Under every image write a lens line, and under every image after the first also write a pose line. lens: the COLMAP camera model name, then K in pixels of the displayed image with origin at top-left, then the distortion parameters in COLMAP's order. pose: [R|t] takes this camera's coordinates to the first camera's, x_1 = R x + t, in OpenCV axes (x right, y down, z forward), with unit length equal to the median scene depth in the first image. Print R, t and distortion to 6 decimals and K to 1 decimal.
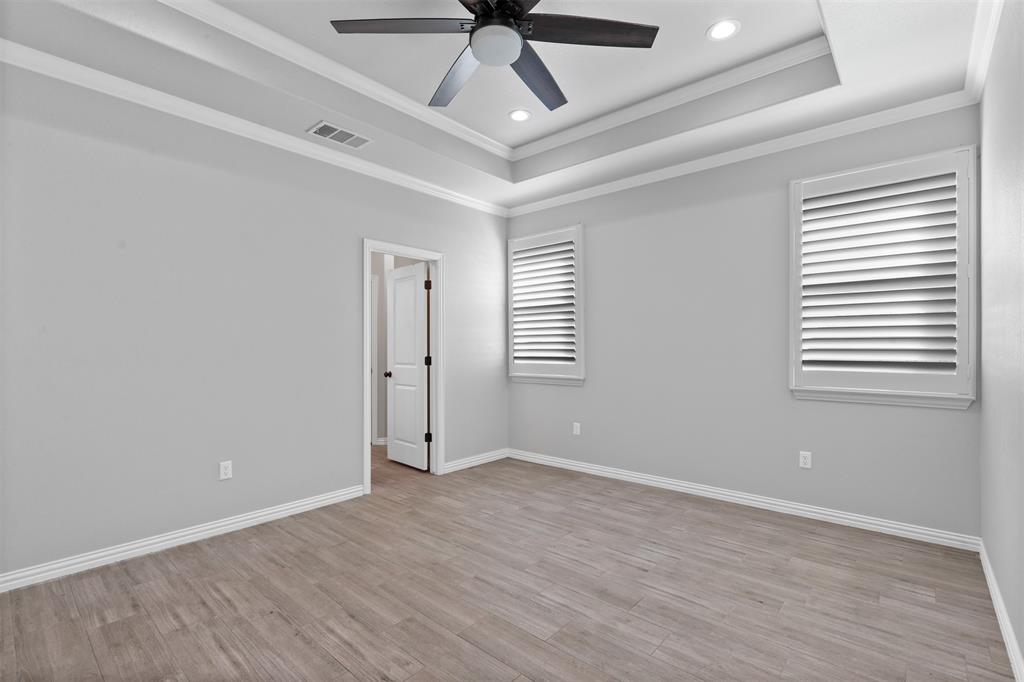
lens RADIAL K [[464.5, 0, 511.2], [0, 464.5, 345.7], [0, 0, 1]] dist [-0.000471, -0.000045]
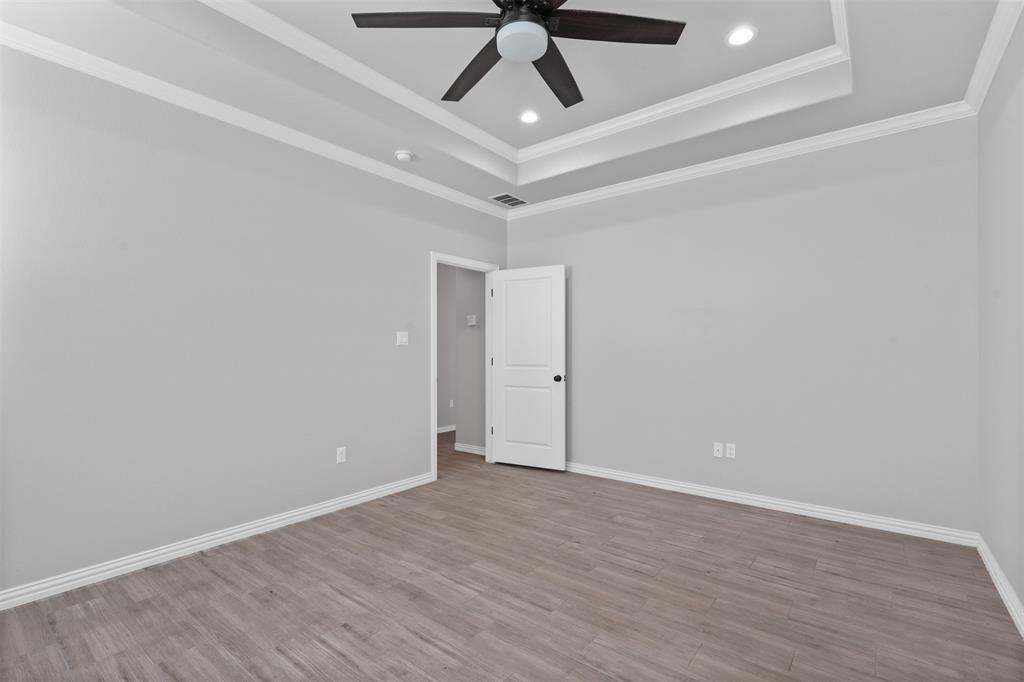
lens RADIAL K [[464.5, 0, 511.2], [0, 464.5, 345.7], [0, 0, 1]] dist [-0.000471, -0.000045]
pose [[-0.998541, 0.002686, -0.053938, 0.045703], [0.003261, 0.999939, -0.010573, 0.004831], [0.053906, -0.010733, -0.998488, 1.986542]]
